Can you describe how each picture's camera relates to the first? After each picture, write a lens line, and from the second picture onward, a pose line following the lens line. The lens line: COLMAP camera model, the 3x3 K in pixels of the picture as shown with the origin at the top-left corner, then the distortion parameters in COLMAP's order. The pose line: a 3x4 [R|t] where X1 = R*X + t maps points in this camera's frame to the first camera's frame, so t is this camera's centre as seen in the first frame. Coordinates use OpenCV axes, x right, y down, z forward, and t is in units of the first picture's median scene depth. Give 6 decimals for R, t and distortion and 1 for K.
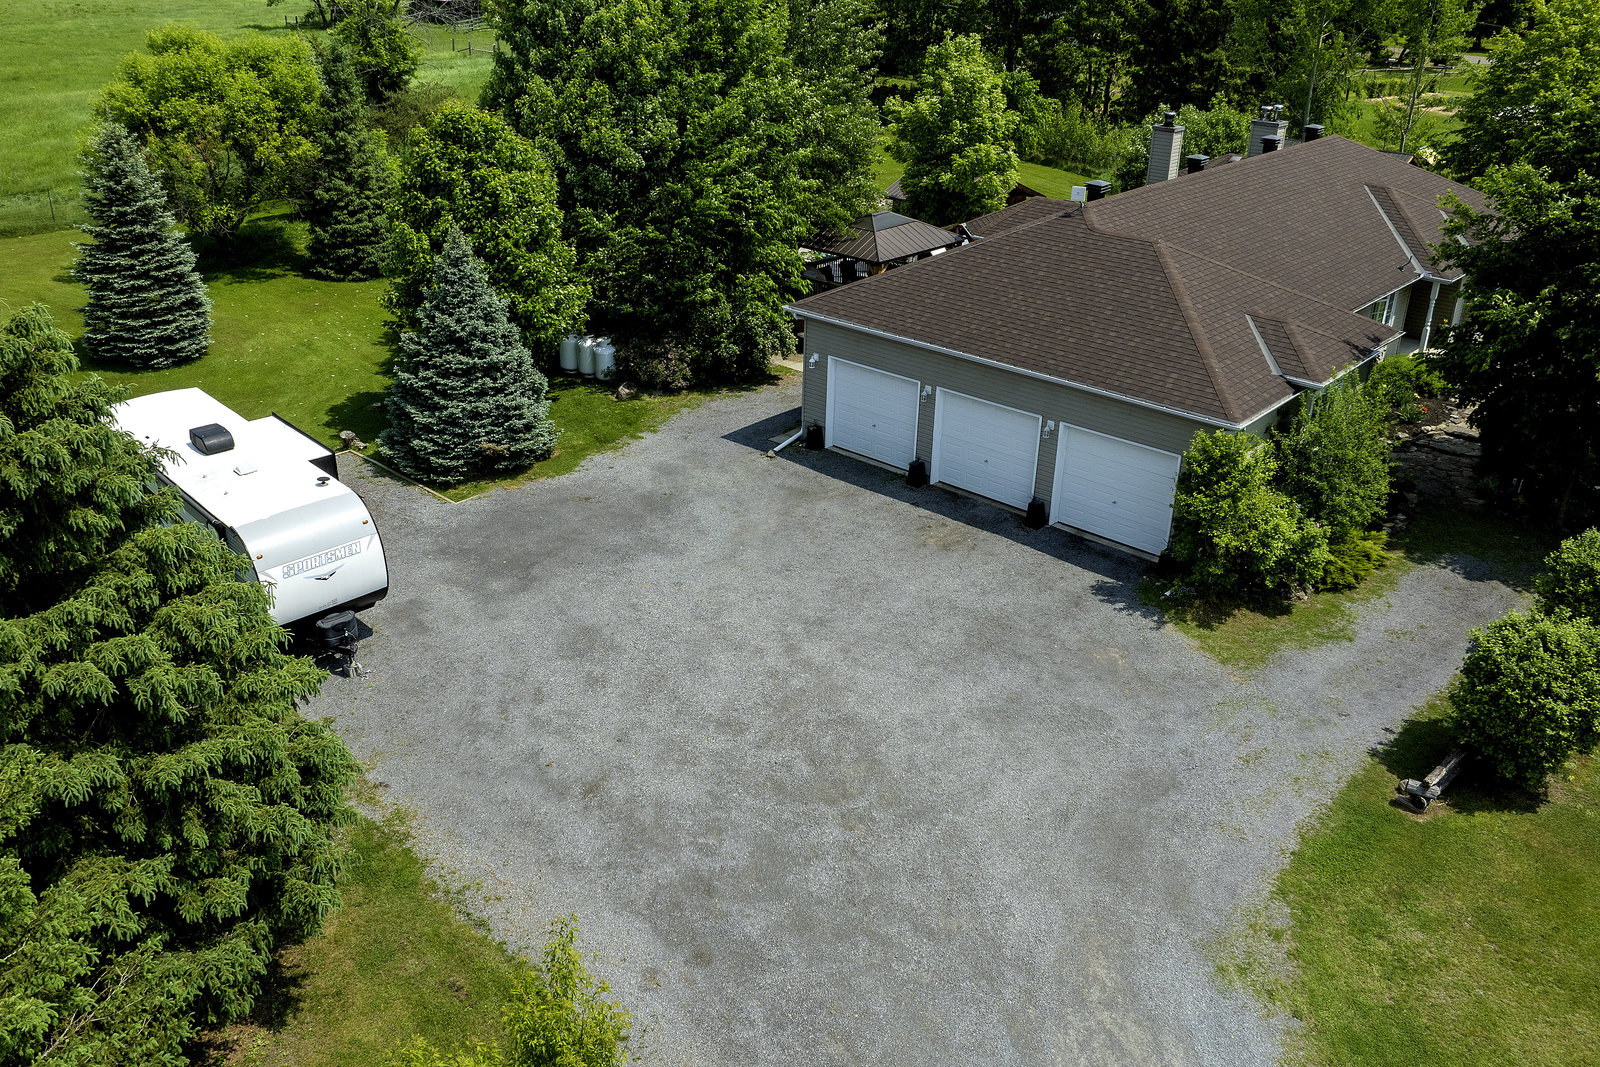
lens RADIAL K [[1352.7, 0, 726.2], [0, 1352.7, 531.1], [0, 0, 1]] dist [-0.006176, -0.049266]
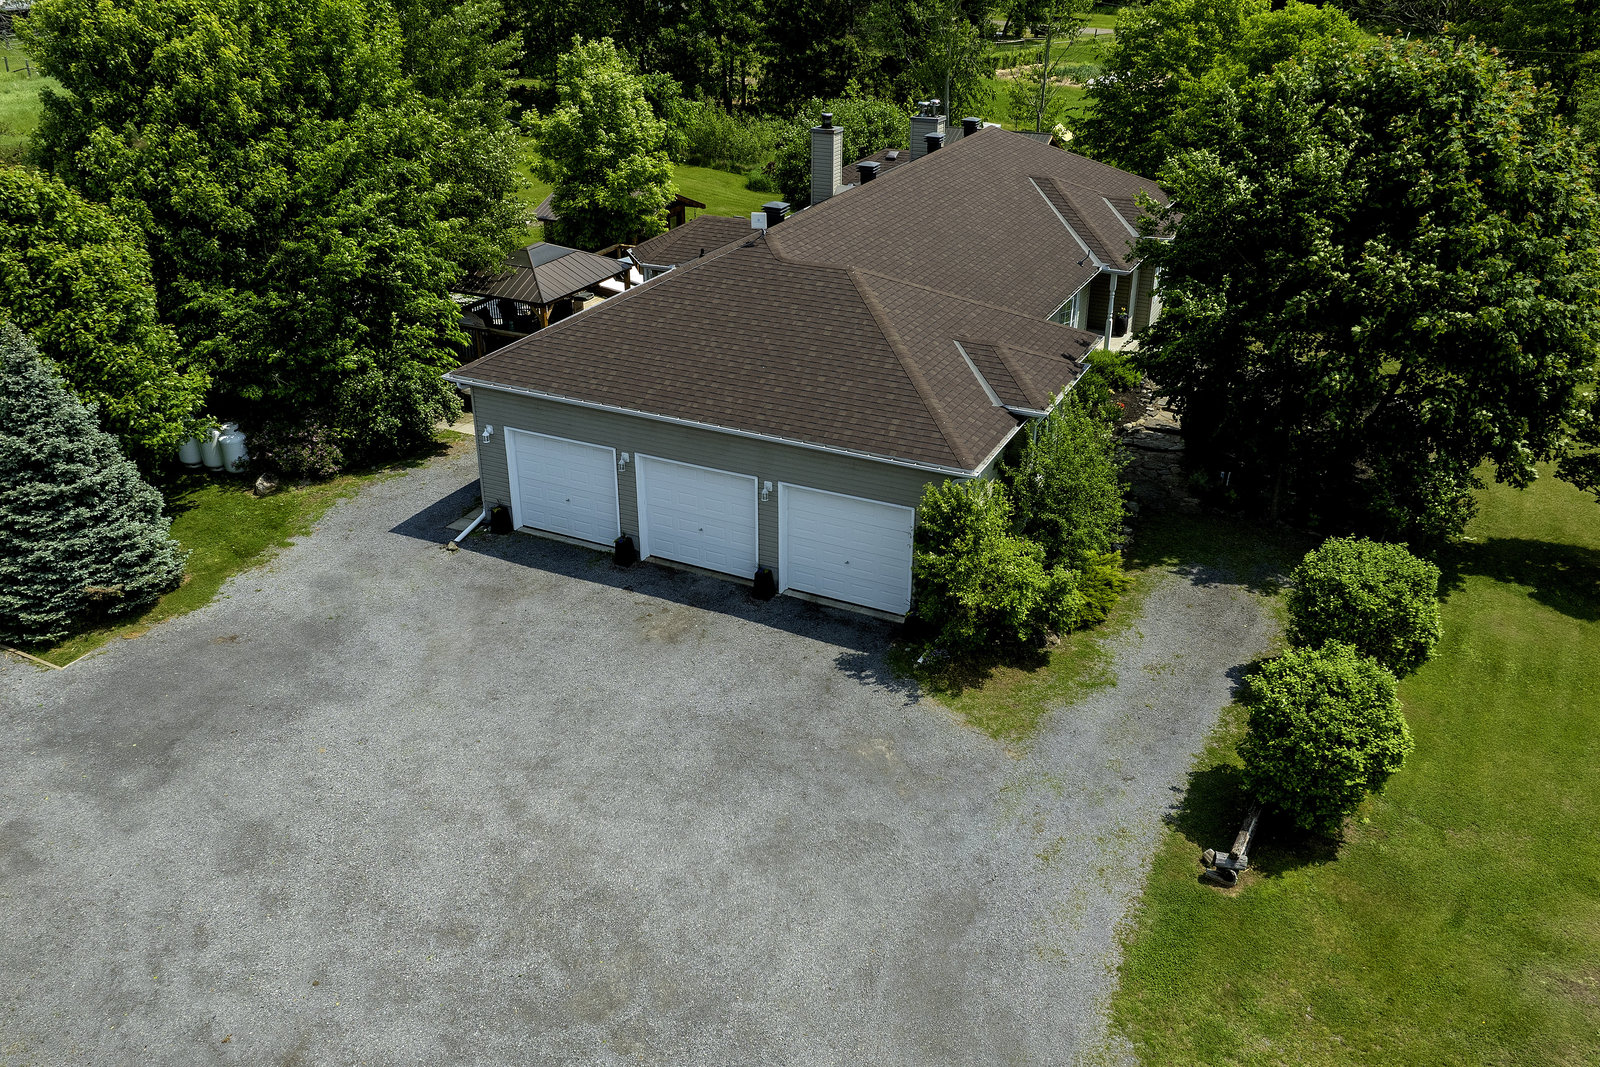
lens RADIAL K [[1358.0, 0, 769.5], [0, 1358.0, 529.0], [0, 0, 1]] dist [-0.005477, -0.048640]
pose [[0.956076, -0.135638, 0.259848, 0.003781], [0.133899, 0.990693, 0.024466, -0.072821], [-0.260748, 0.011402, 0.965340, 0.134700]]
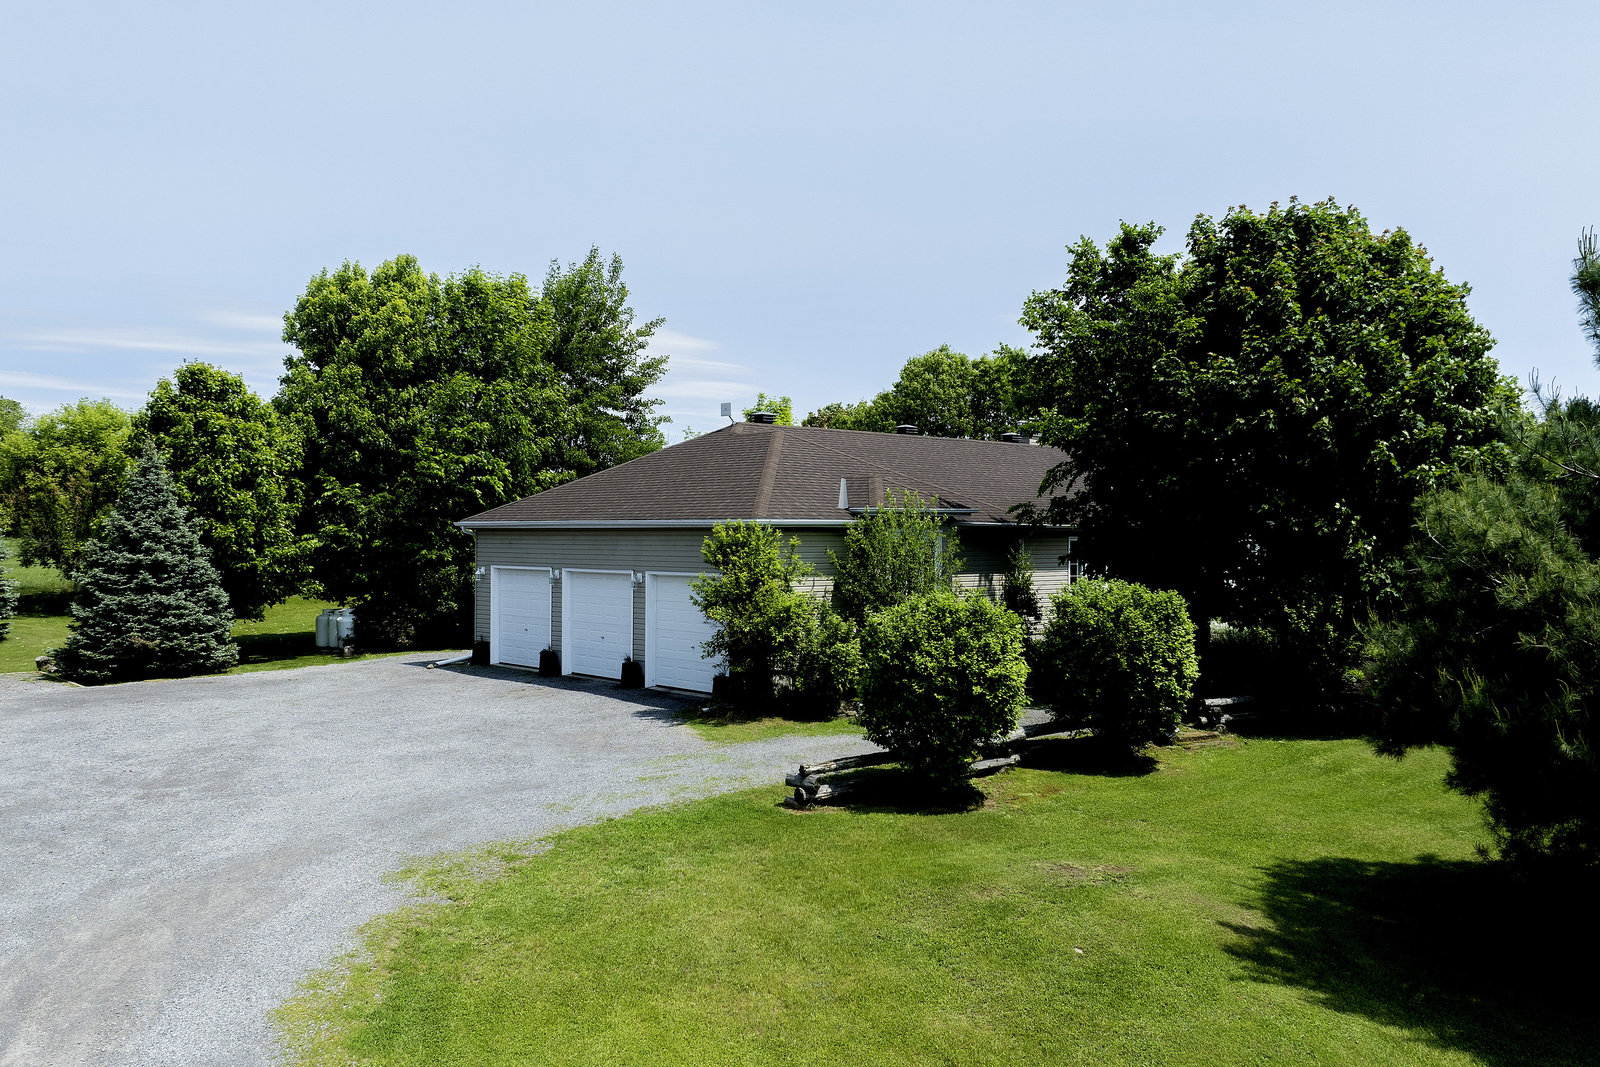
lens RADIAL K [[1354.4, 0, 776.5], [0, 1354.4, 526.7], [0, 0, 1]] dist [-0.020809, -0.004070]
pose [[0.996879, 0.000511, -0.078947, 0.420374], [-0.034610, 0.901595, -0.431195, 0.309623], [0.070957, 0.432581, 0.898798, 0.113680]]
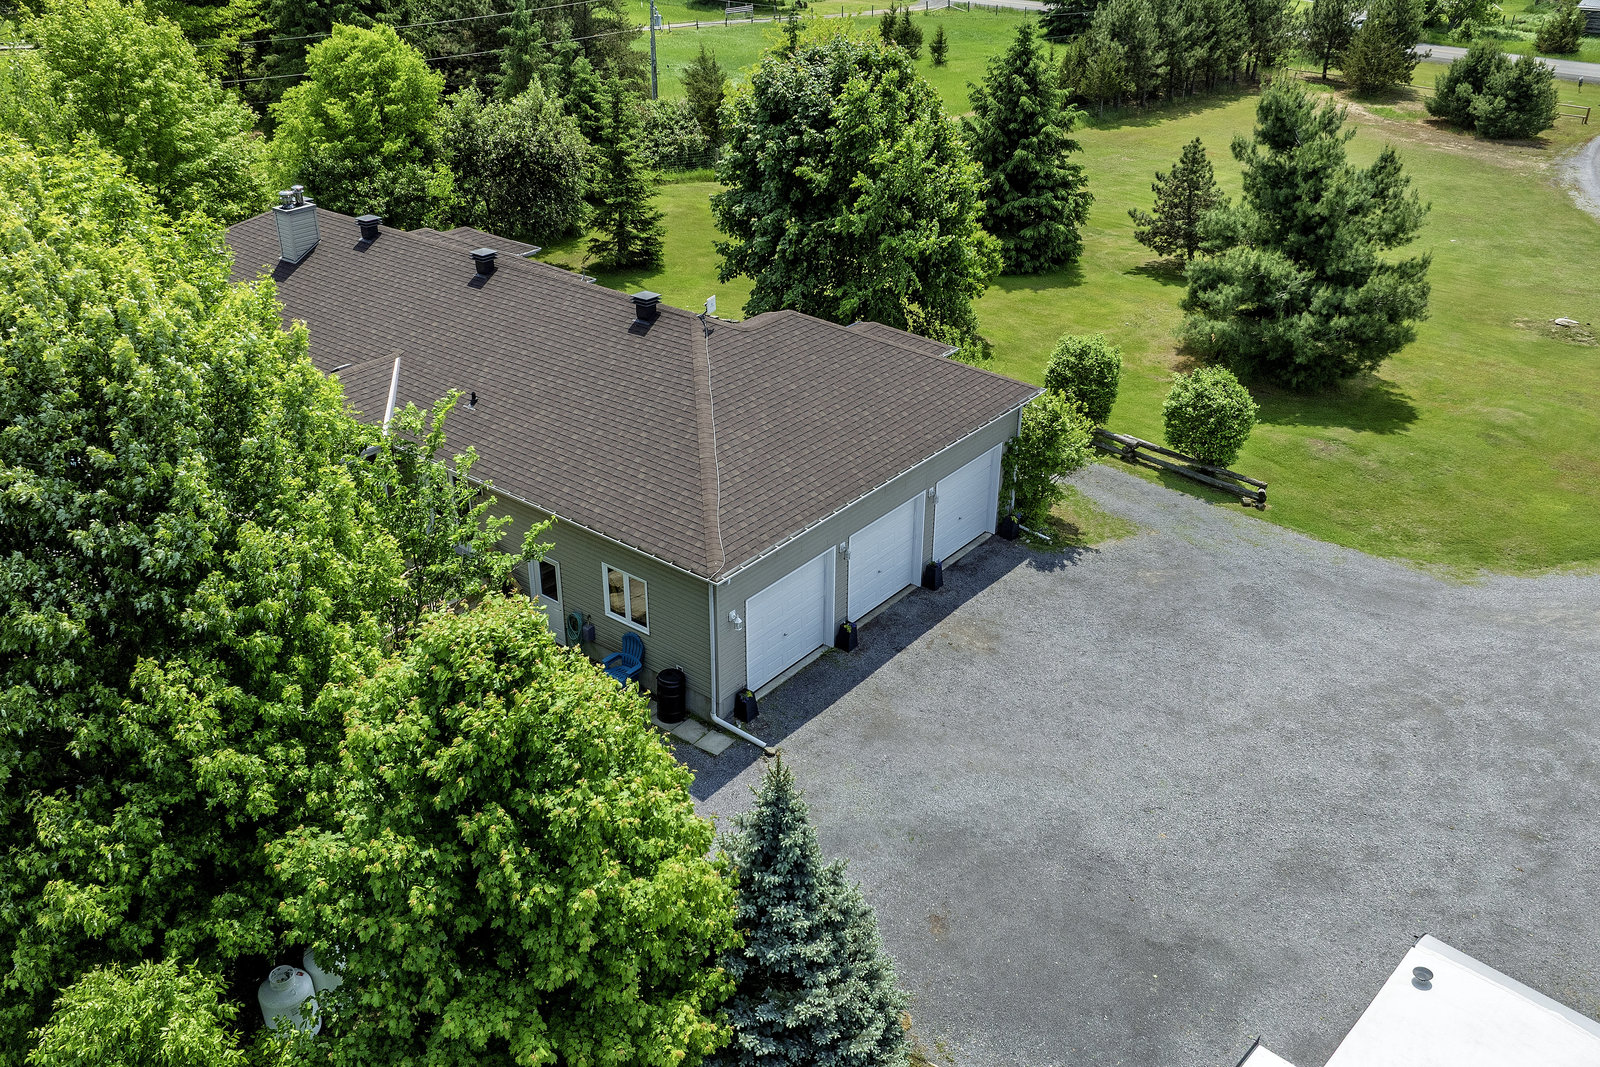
lens RADIAL K [[1354.4, 0, 776.5], [0, 1354.4, 526.7], [0, 0, 1]] dist [-0.020809, -0.004070]
pose [[-0.099721, -0.466117, 0.879085, -0.668797], [0.422569, 0.780020, 0.461525, -0.585992], [-0.900828, 0.417498, 0.119182, 1.001492]]
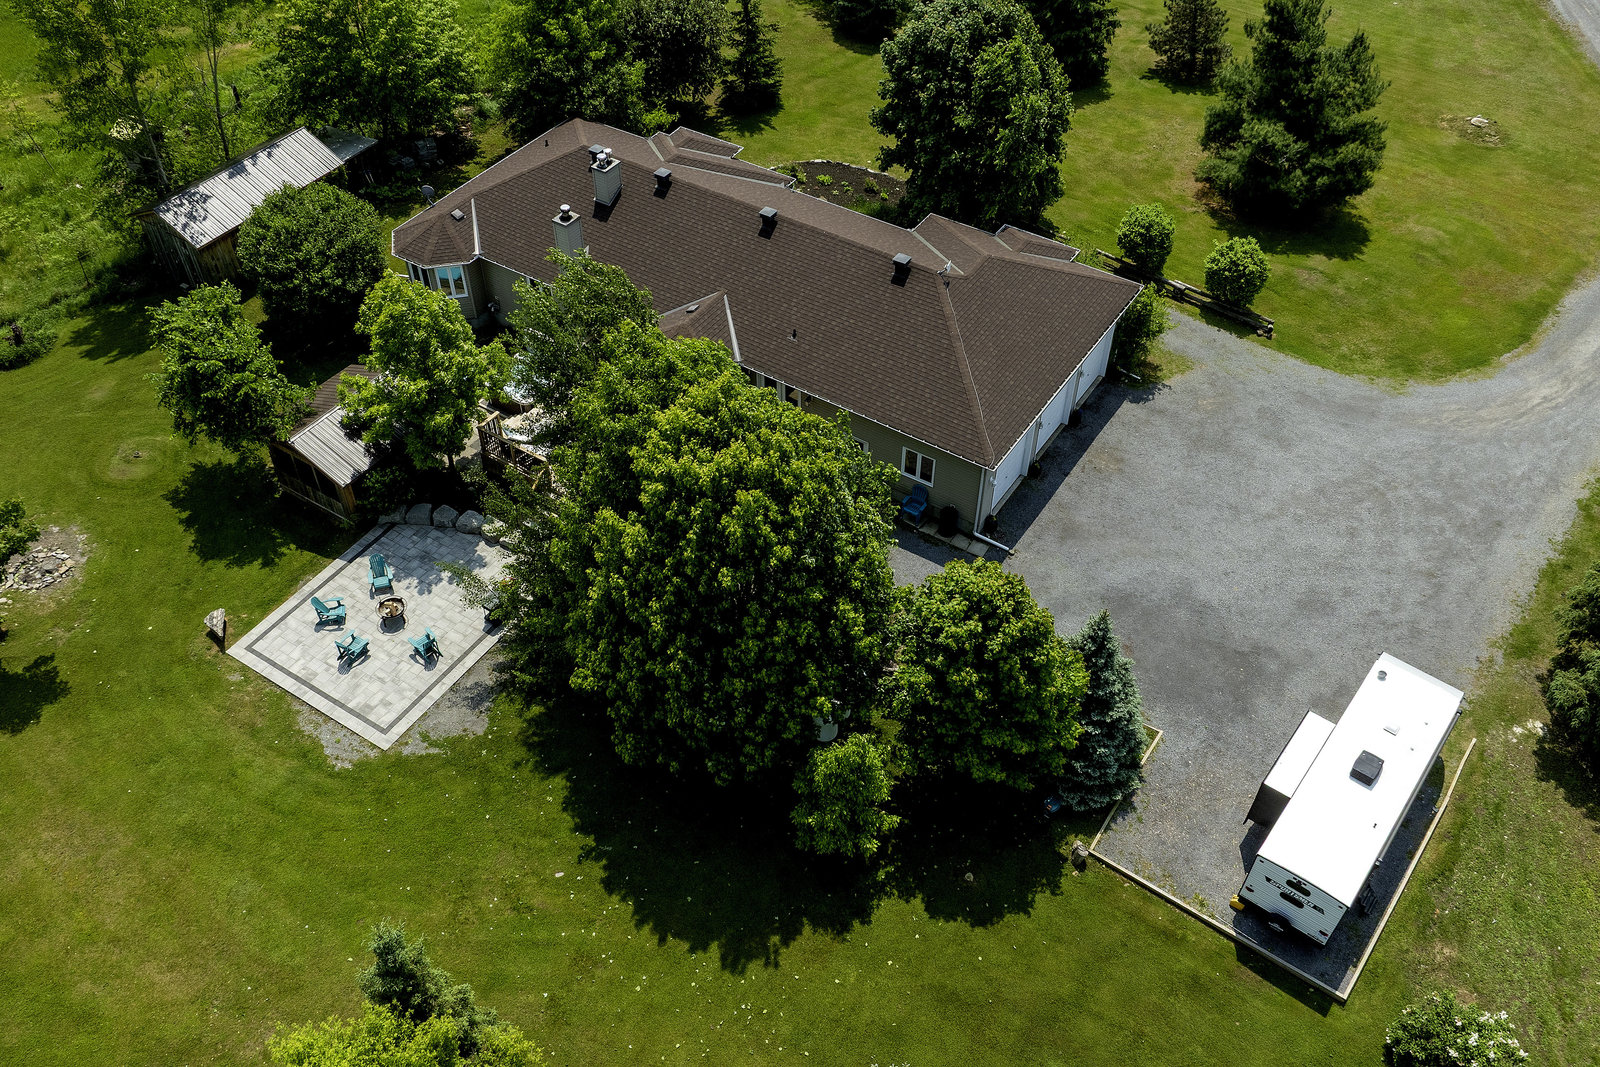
lens RADIAL K [[1354.4, 0, 776.5], [0, 1354.4, 526.7], [0, 0, 1]] dist [-0.020809, -0.004070]
pose [[-0.192301, -0.691006, 0.696801, -0.959329], [0.423777, 0.581960, 0.694072, -1.261772], [-0.885118, 0.428758, 0.180921, 1.117182]]
